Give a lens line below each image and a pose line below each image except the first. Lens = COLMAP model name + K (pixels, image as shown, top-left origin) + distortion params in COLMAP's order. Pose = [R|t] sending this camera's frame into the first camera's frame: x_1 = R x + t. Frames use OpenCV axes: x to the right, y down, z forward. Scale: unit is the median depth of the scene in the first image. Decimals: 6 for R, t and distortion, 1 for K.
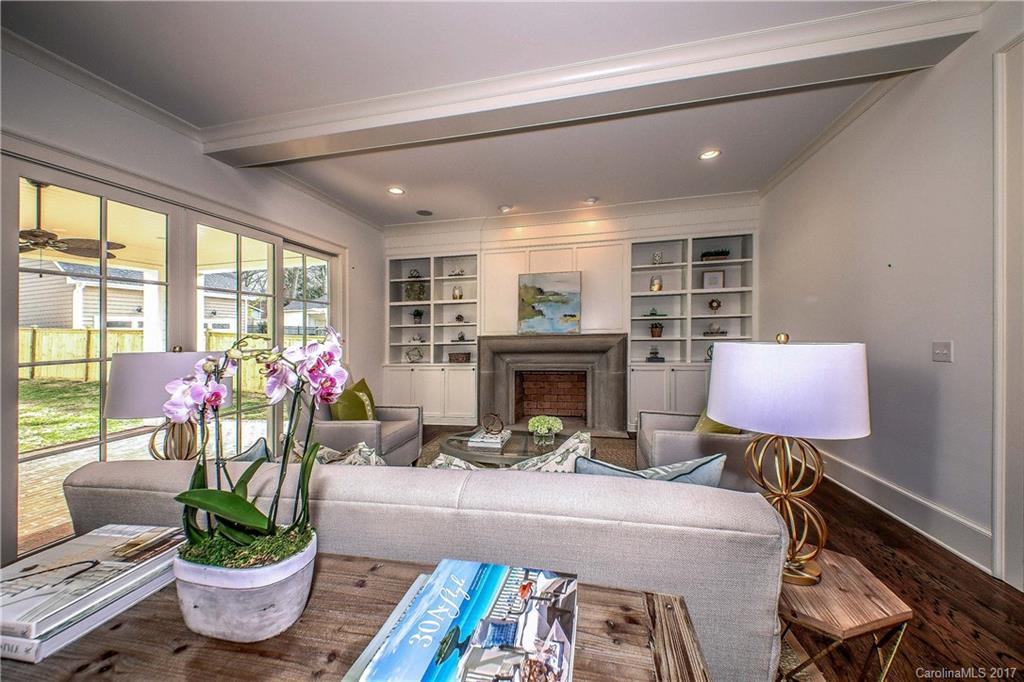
lens RADIAL K [[352.6, 0, 518.0], [0, 352.6, 332.9], [0, 0, 1]] dist [0.017075, -0.000121]
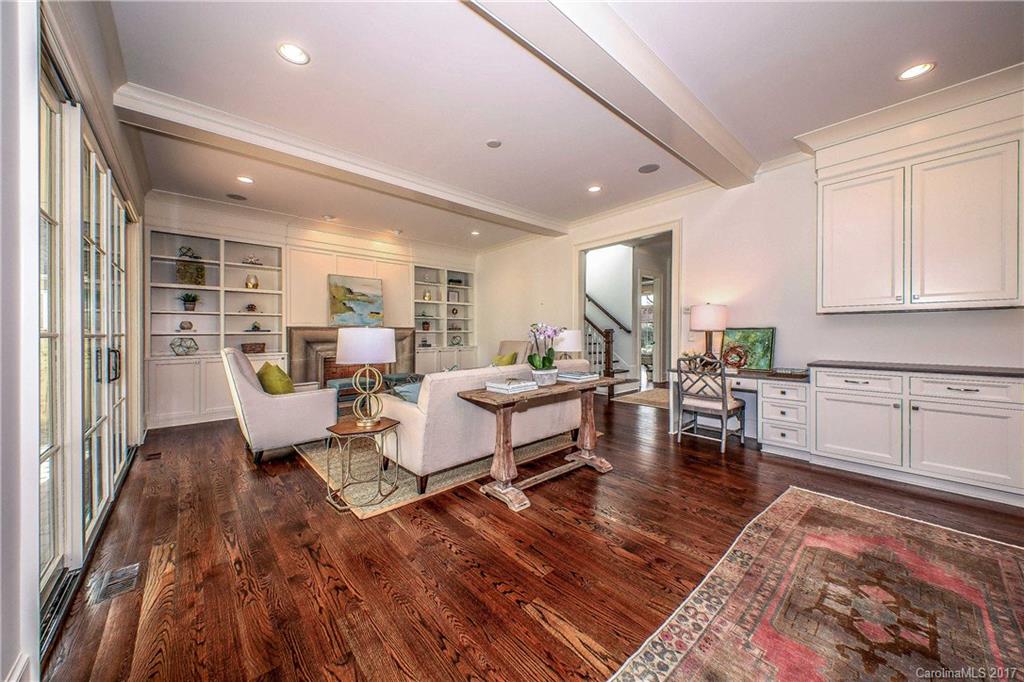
lens RADIAL K [[352.6, 0, 518.0], [0, 352.6, 332.9], [0, 0, 1]] dist [0.017075, -0.000121]
pose [[0.572356, 0.016764, 0.819834, -0.598368], [-0.010596, 0.999859, -0.013048, 0.035388], [-0.819937, -0.001219, 0.572453, -0.176762]]
